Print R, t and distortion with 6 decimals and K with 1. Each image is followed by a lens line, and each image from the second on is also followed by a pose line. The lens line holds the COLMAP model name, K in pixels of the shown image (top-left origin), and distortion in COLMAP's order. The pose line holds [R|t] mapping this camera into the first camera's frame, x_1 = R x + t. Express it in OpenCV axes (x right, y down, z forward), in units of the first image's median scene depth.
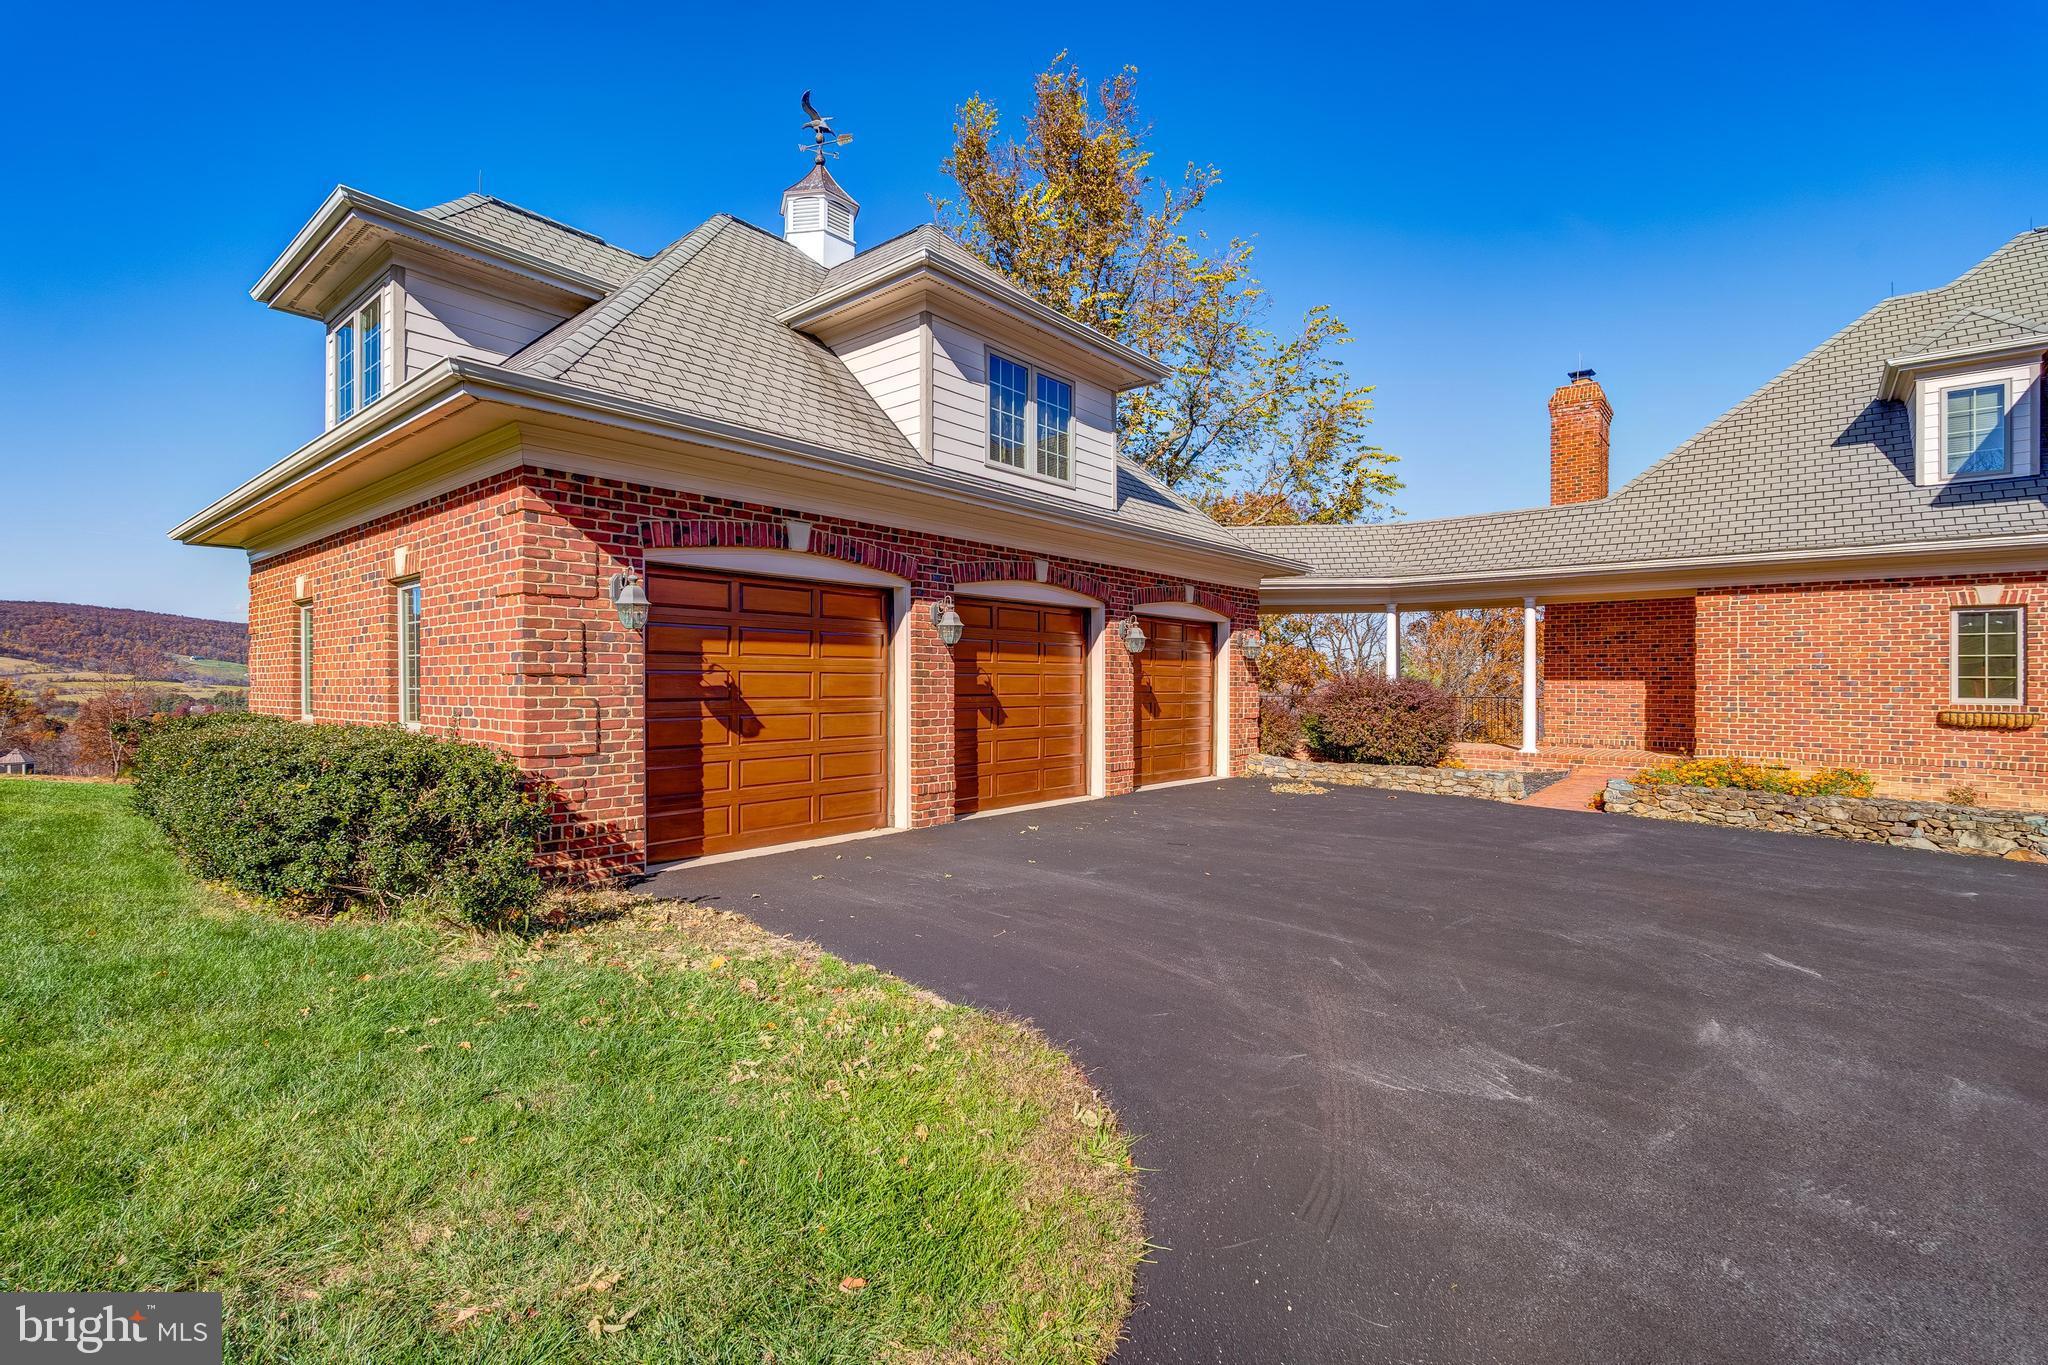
lens RADIAL K [[916.9, 0, 1024.0], [0, 916.9, 682.5], [0, 0, 1]] dist [0.001865, 0.000348]
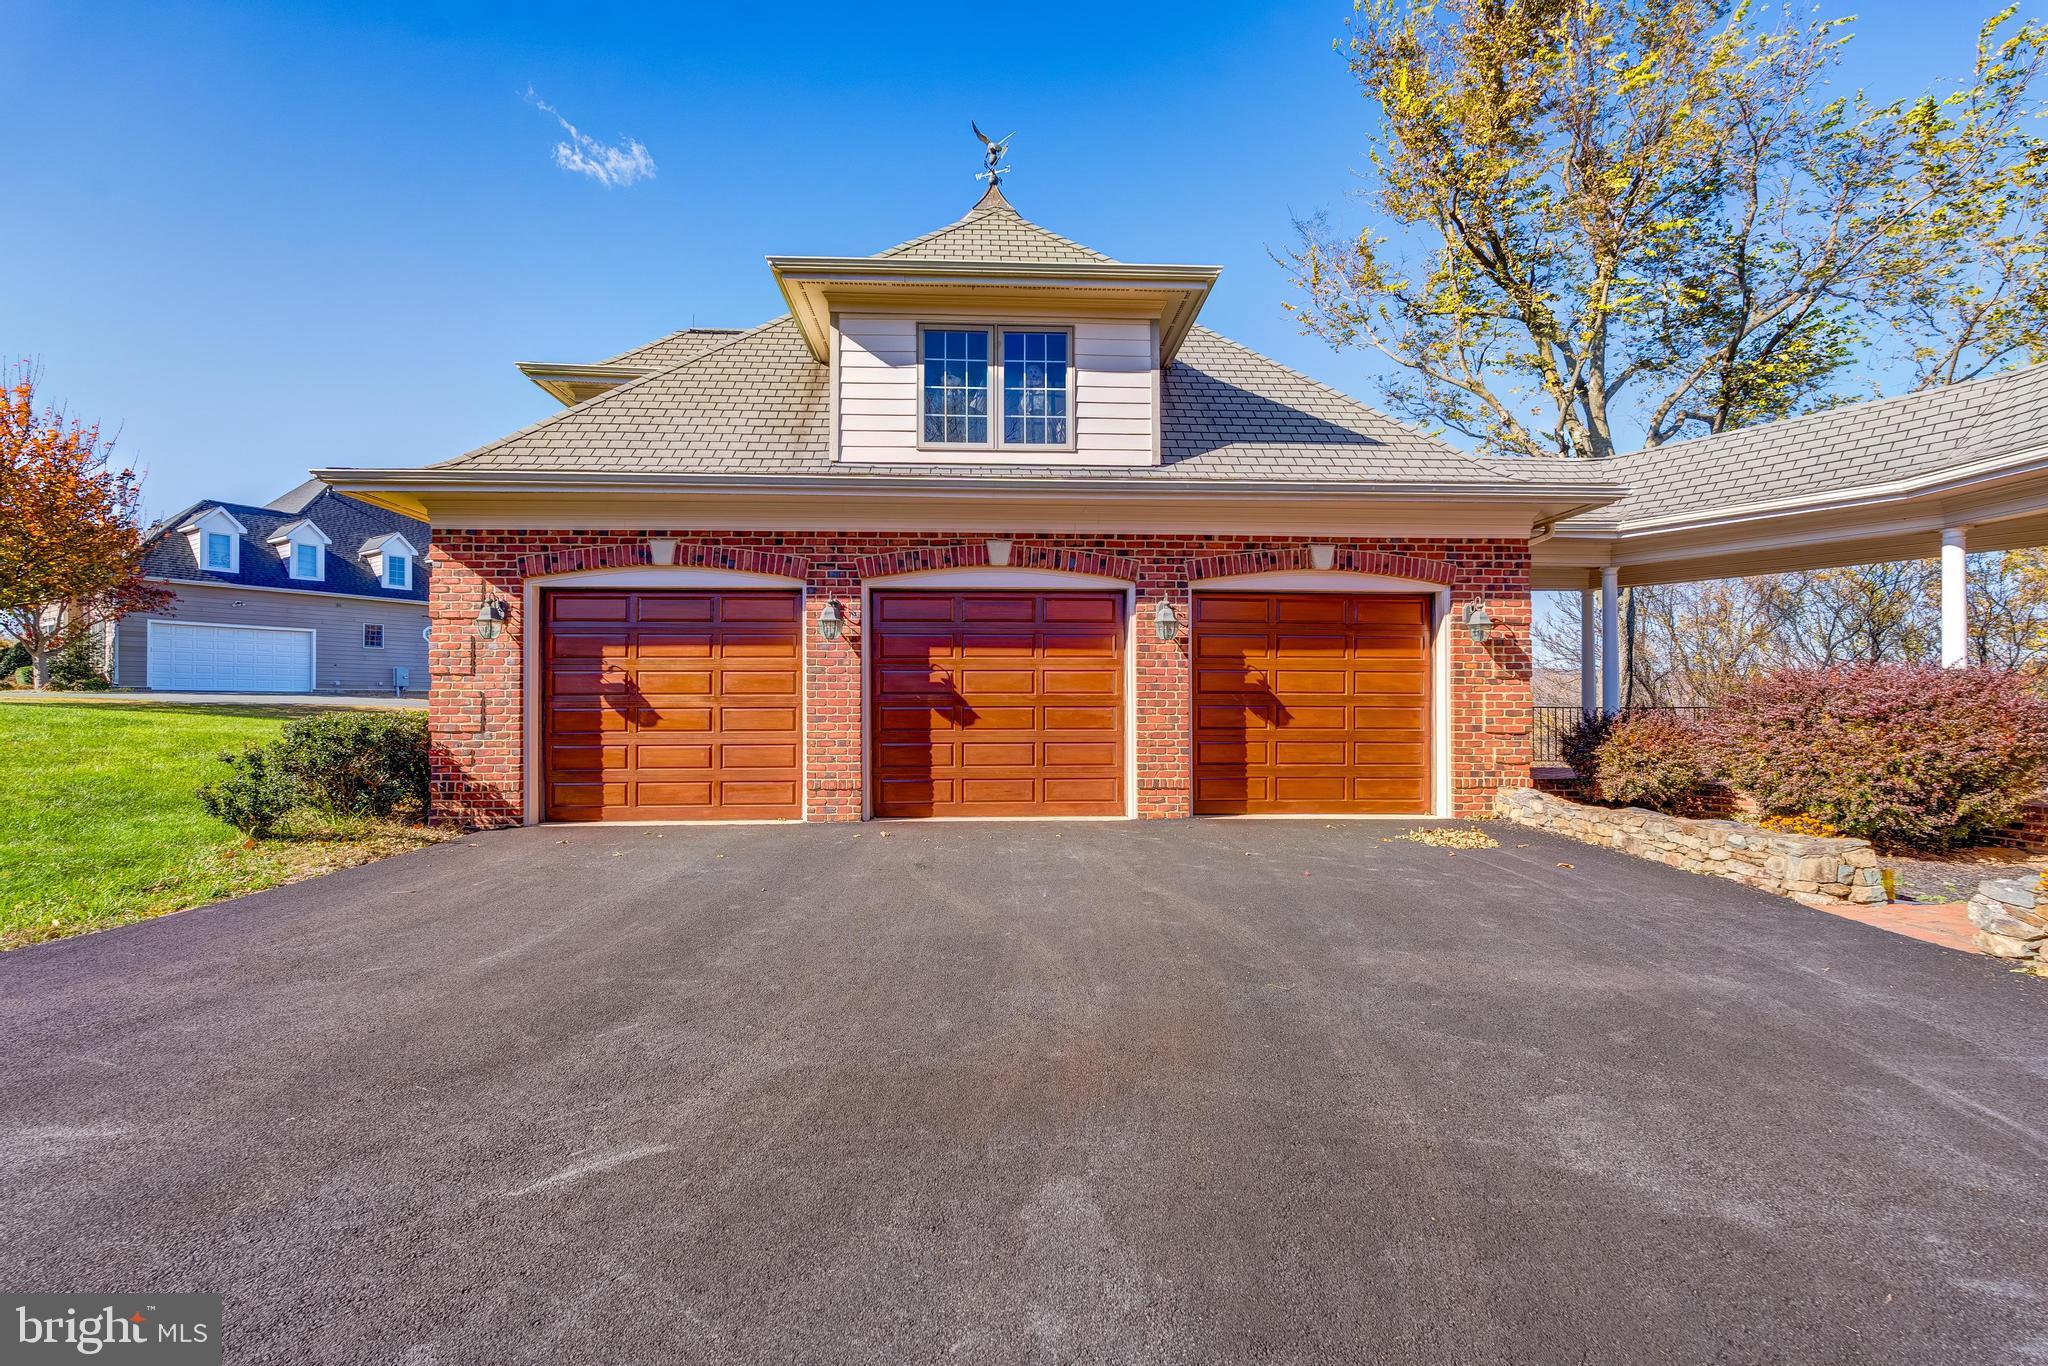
lens RADIAL K [[928.7, 0, 1021.4], [0, 928.7, 691.6], [0, 0, 1]] dist [-0.004225, 0.000320]
pose [[0.689289, -0.011848, -0.724390, 0.729813], [0.003240, 0.999907, -0.013271, 0.025864], [0.724479, 0.006801, 0.689263, 0.423677]]
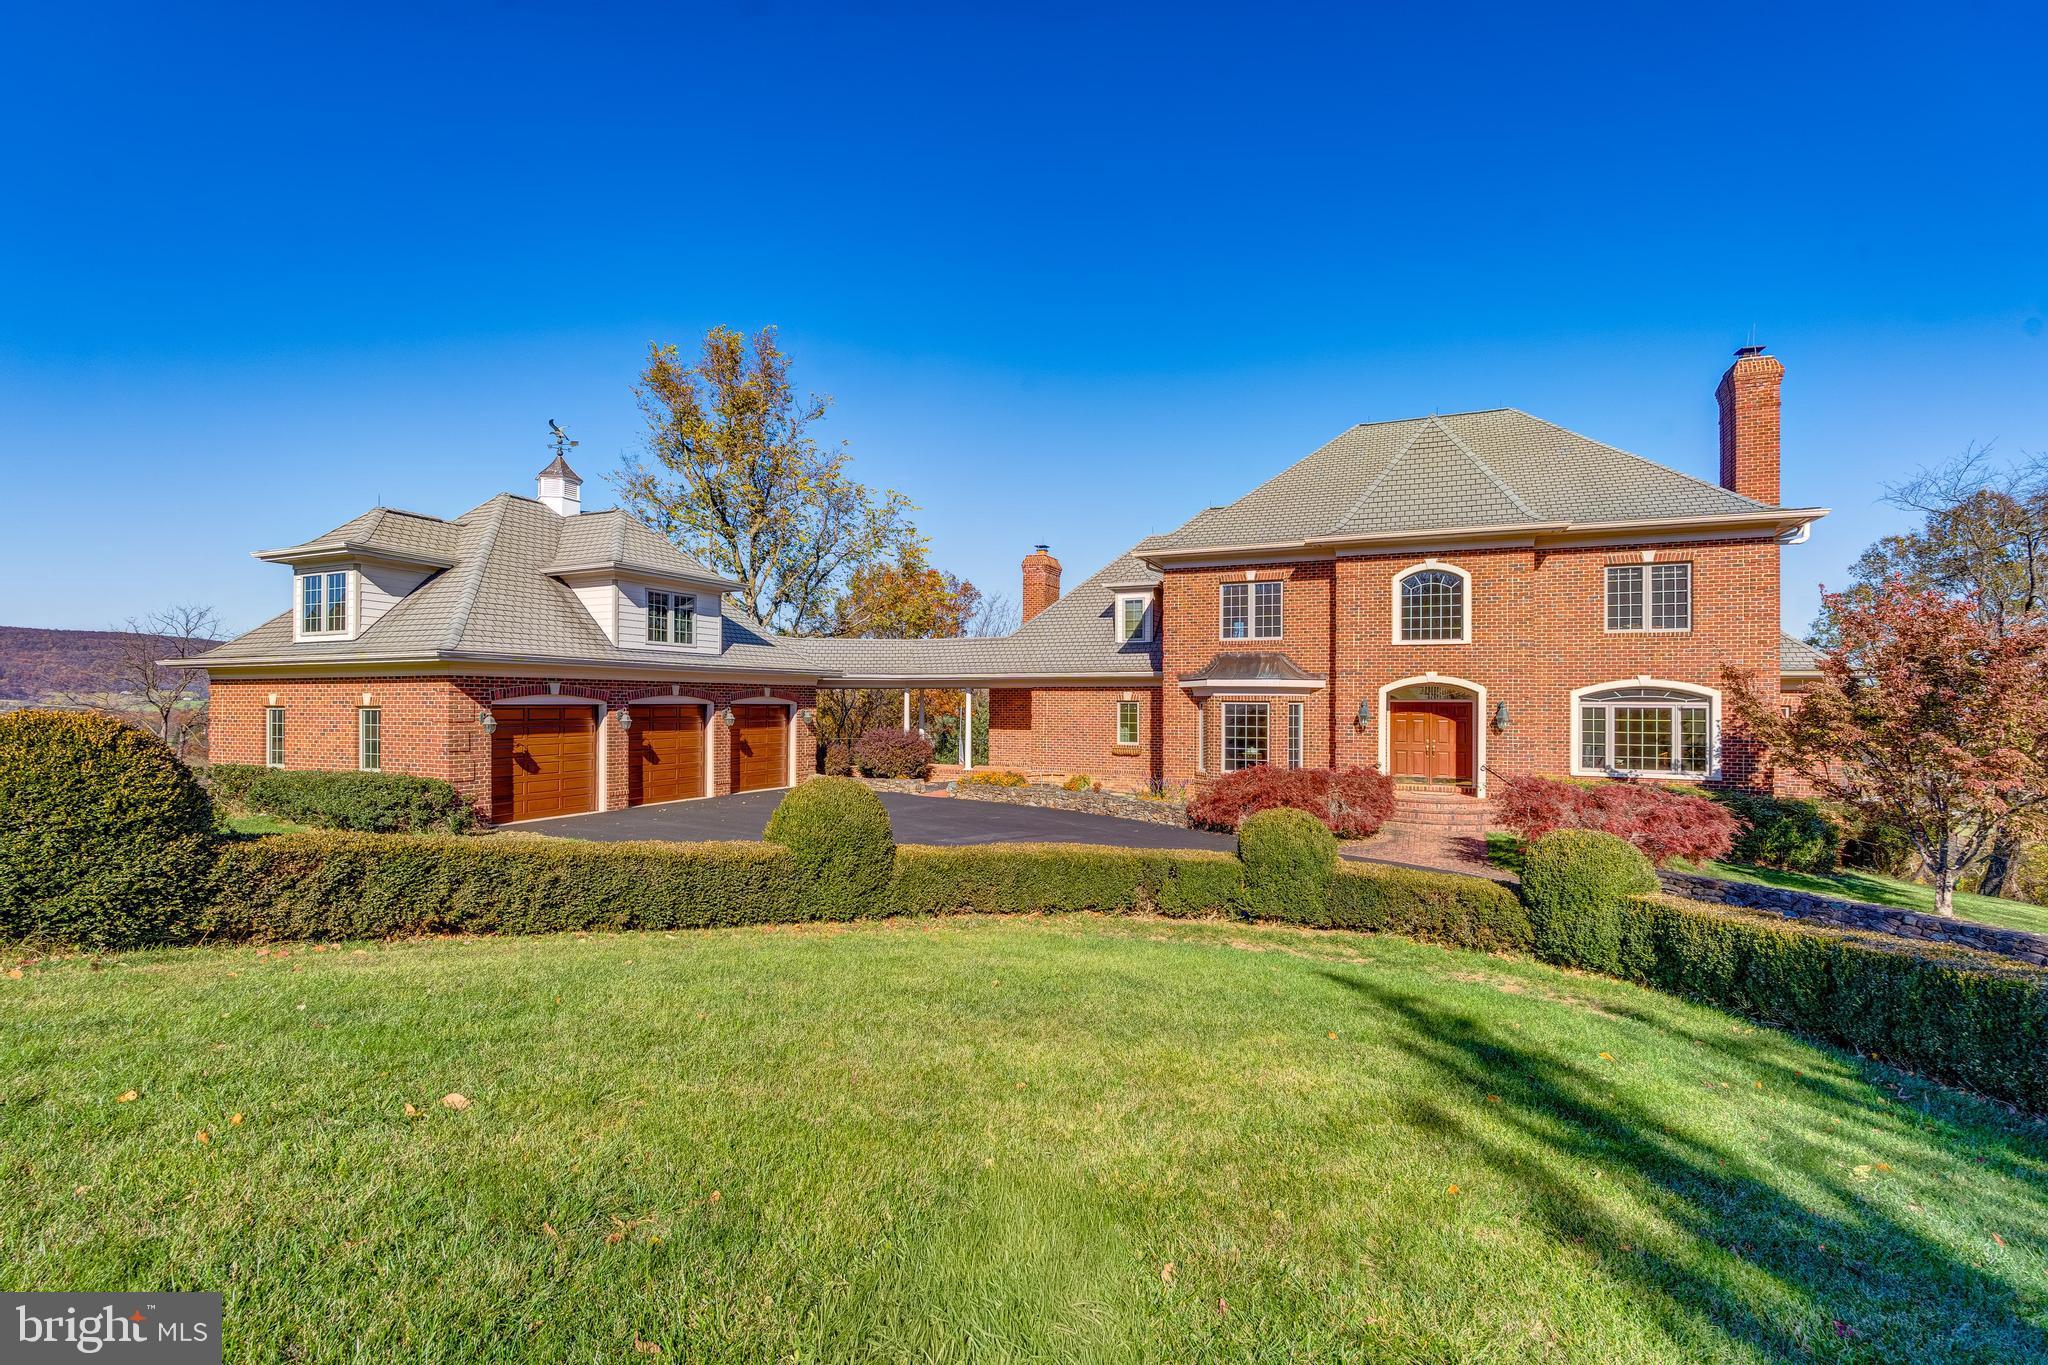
lens RADIAL K [[897.9, 0, 1014.8], [0, 897.9, 697.6], [0, 0, 1]] dist [-0.002845, 0.000053]
pose [[0.962627, 0.003012, 0.270815, 0.226923], [-0.001673, 0.999985, -0.005175, -0.101811], [-0.270827, 0.004528, 0.962617, -1.297903]]
